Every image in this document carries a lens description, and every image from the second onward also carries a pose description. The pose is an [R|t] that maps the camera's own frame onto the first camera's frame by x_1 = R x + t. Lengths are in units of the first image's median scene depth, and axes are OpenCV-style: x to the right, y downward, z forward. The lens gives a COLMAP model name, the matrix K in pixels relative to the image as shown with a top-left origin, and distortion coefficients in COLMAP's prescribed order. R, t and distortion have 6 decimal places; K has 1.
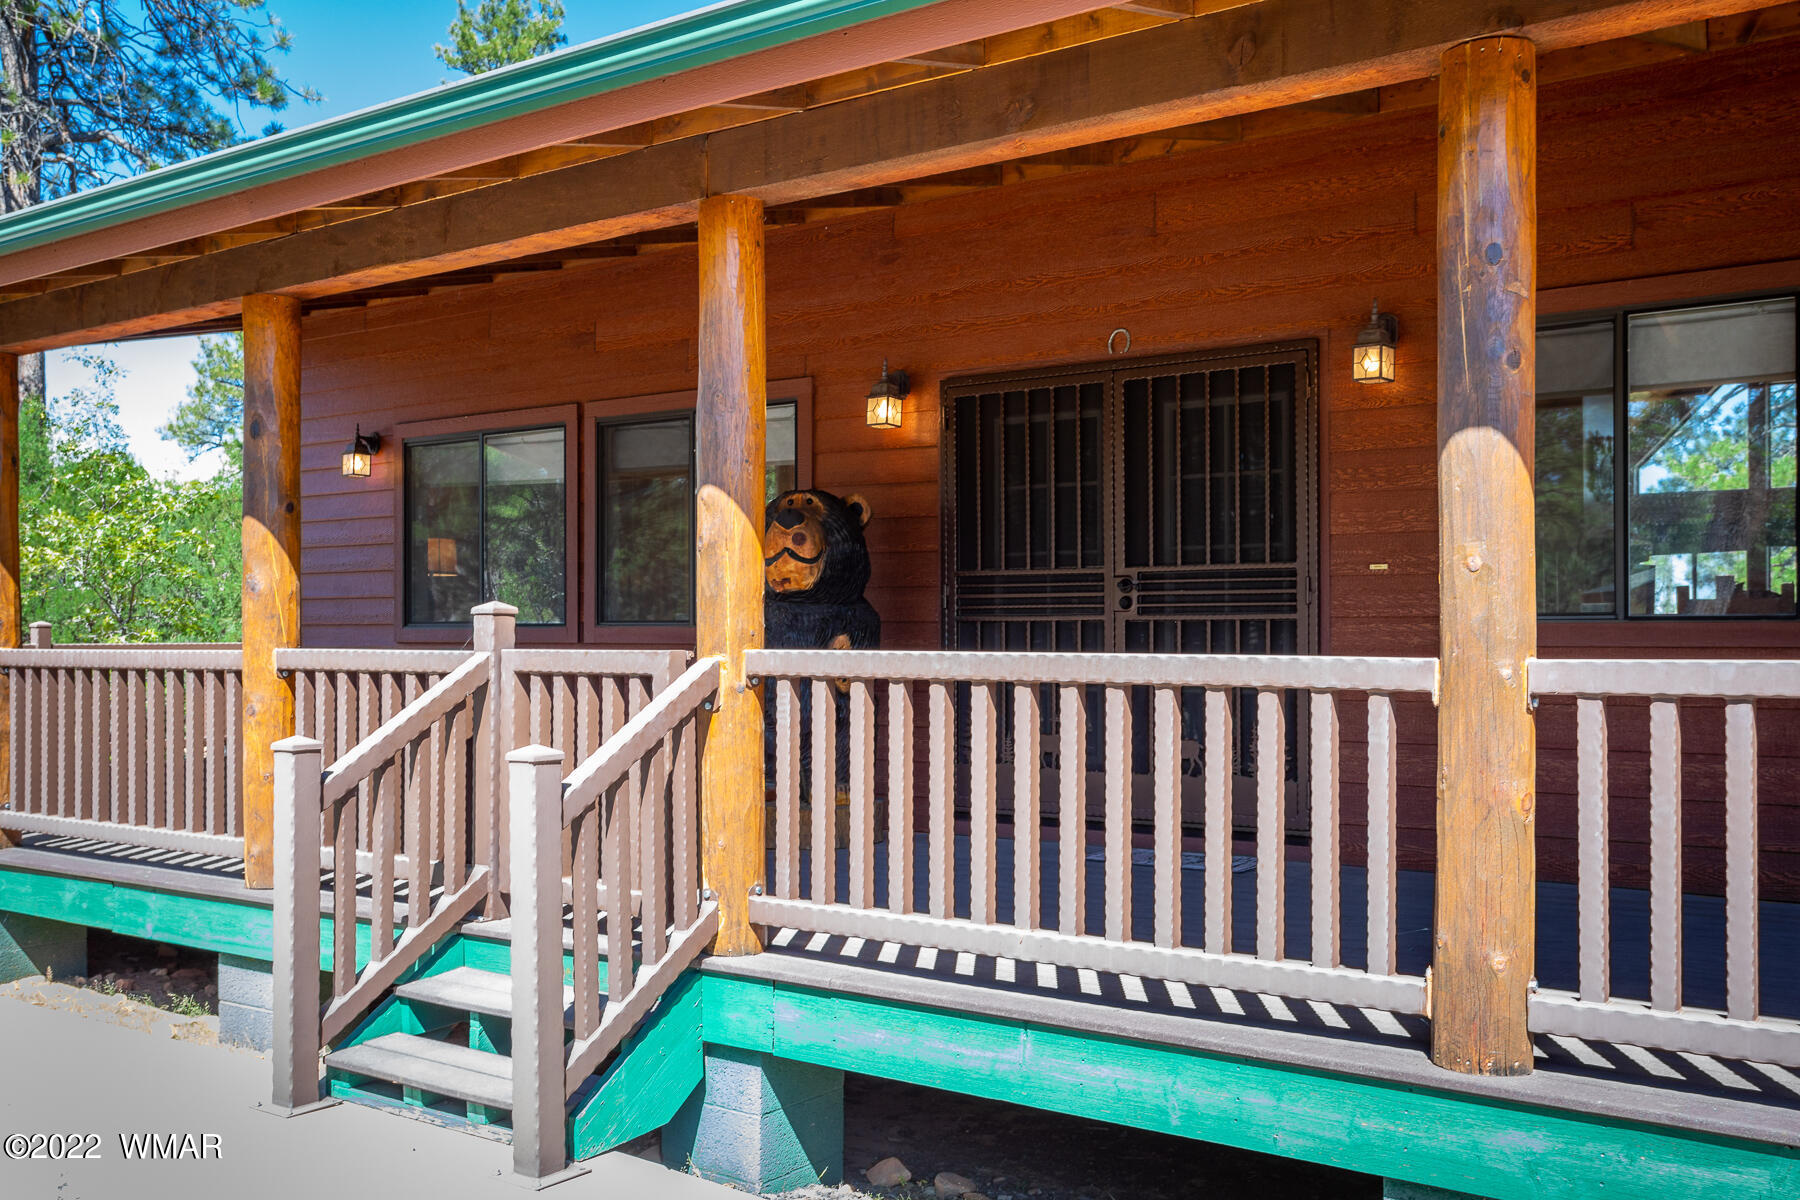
lens RADIAL K [[1553.1, 0, 896.2], [0, 1553.1, 613.3], [0, 0, 1]] dist [0.010300, -0.006189]
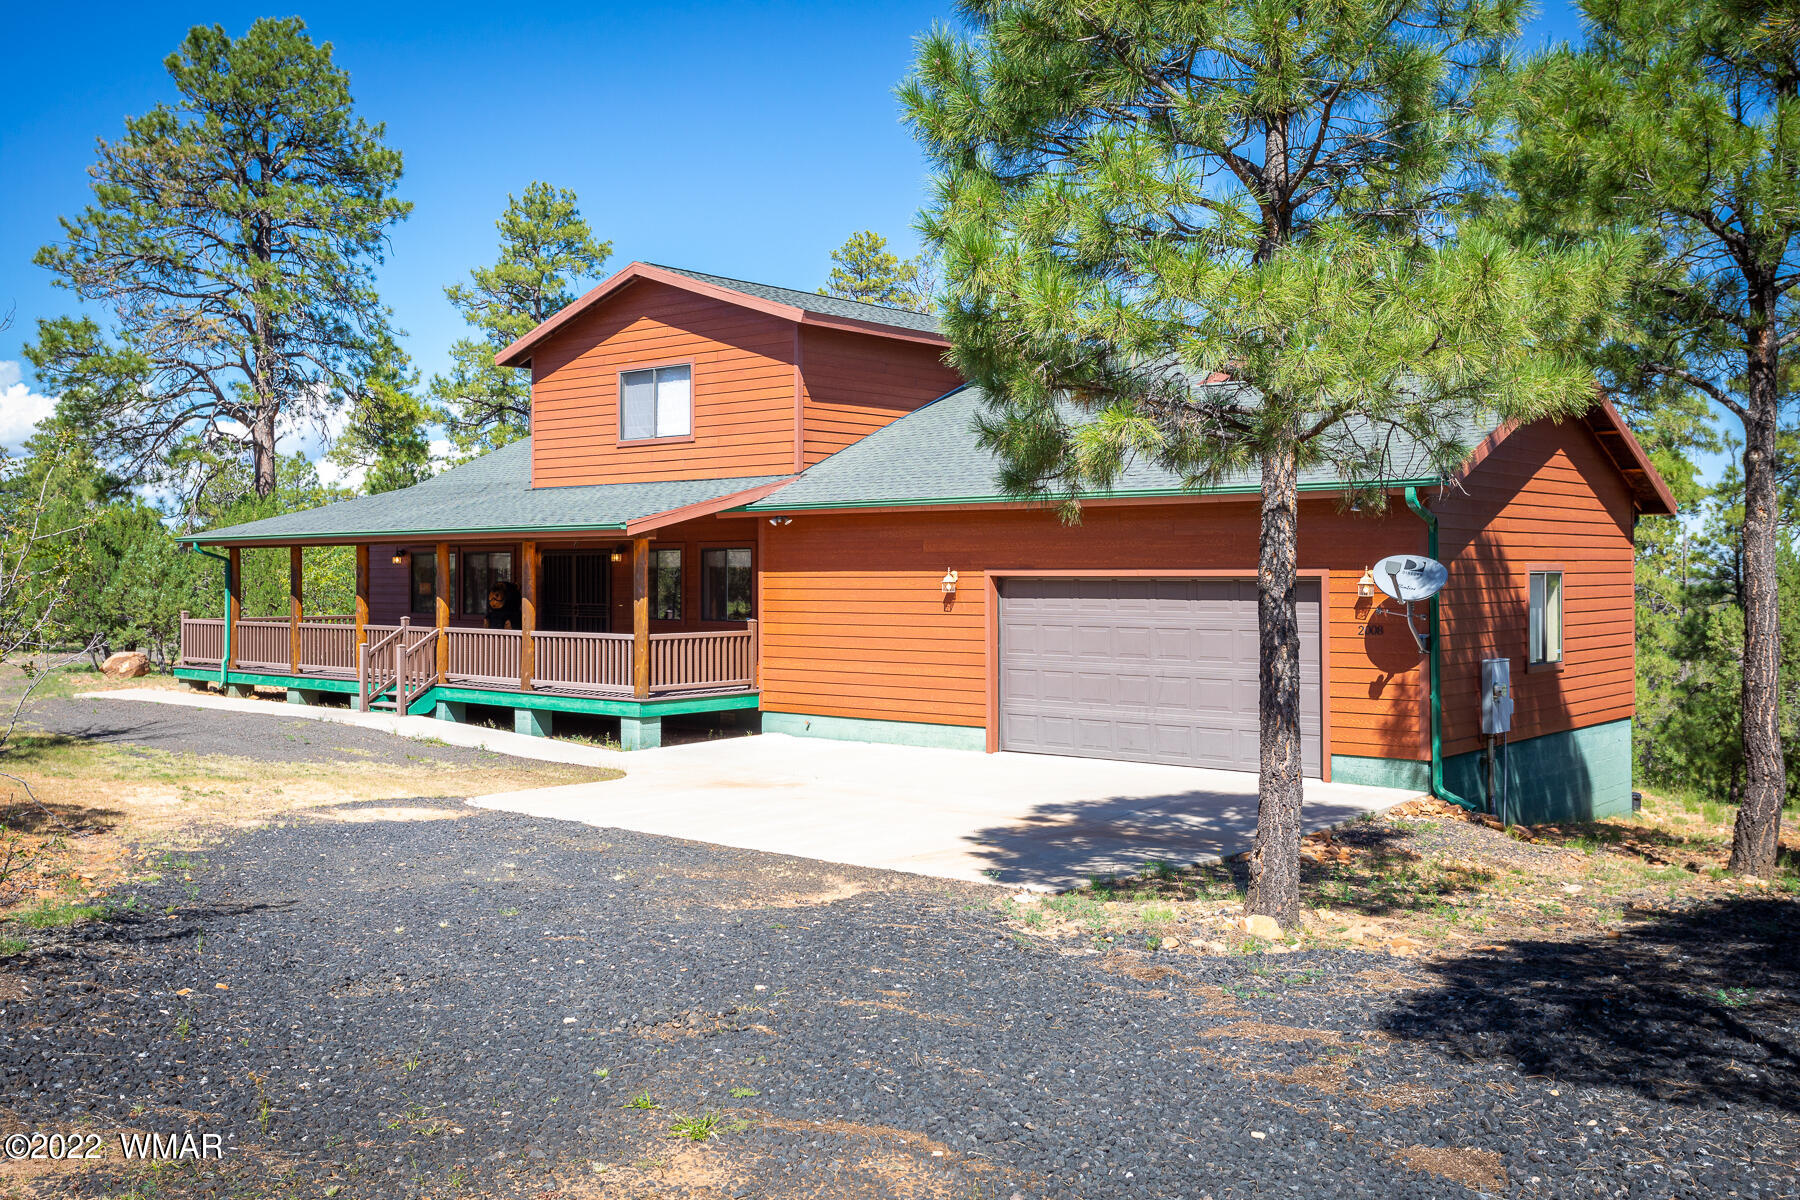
lens RADIAL K [[1665.1, 0, 902.6], [0, 1665.1, 589.6], [0, 0, 1]] dist [0.005587, 0.000000]
pose [[0.994647, 0.005181, -0.103204, 1.485201], [-0.003216, 0.999810, 0.019200, -0.158206], [0.103284, -0.018765, 0.994475, -3.265256]]
